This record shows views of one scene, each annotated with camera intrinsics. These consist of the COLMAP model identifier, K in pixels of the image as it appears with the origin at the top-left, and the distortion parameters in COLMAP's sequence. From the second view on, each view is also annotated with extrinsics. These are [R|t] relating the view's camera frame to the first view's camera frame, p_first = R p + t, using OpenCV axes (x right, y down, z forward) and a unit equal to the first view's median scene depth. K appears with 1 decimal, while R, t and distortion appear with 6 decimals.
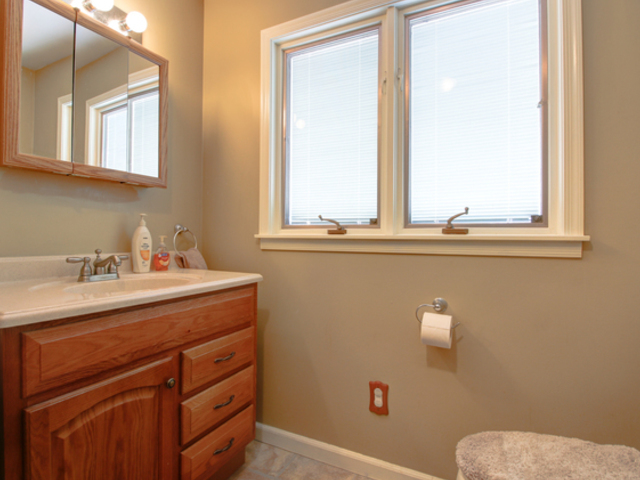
lens RADIAL K [[337.1, 0, 319.2], [0, 337.1, 236.5], [0, 0, 1]] dist [-0.000560, -0.001329]
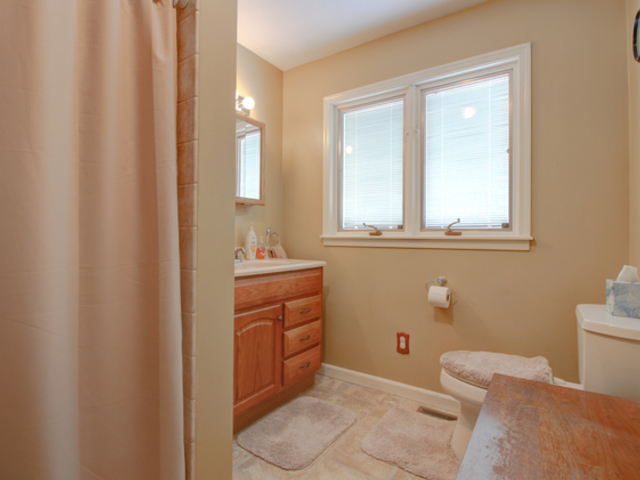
lens RADIAL K [[337.1, 0, 319.2], [0, 337.1, 236.5], [0, 0, 1]] dist [-0.000560, -0.001329]
pose [[0.991660, -0.000243, -0.128880, -0.002013], [0.000196, 1.000000, -0.000379, -0.001475], [0.128880, 0.000350, 0.991660, -0.555593]]
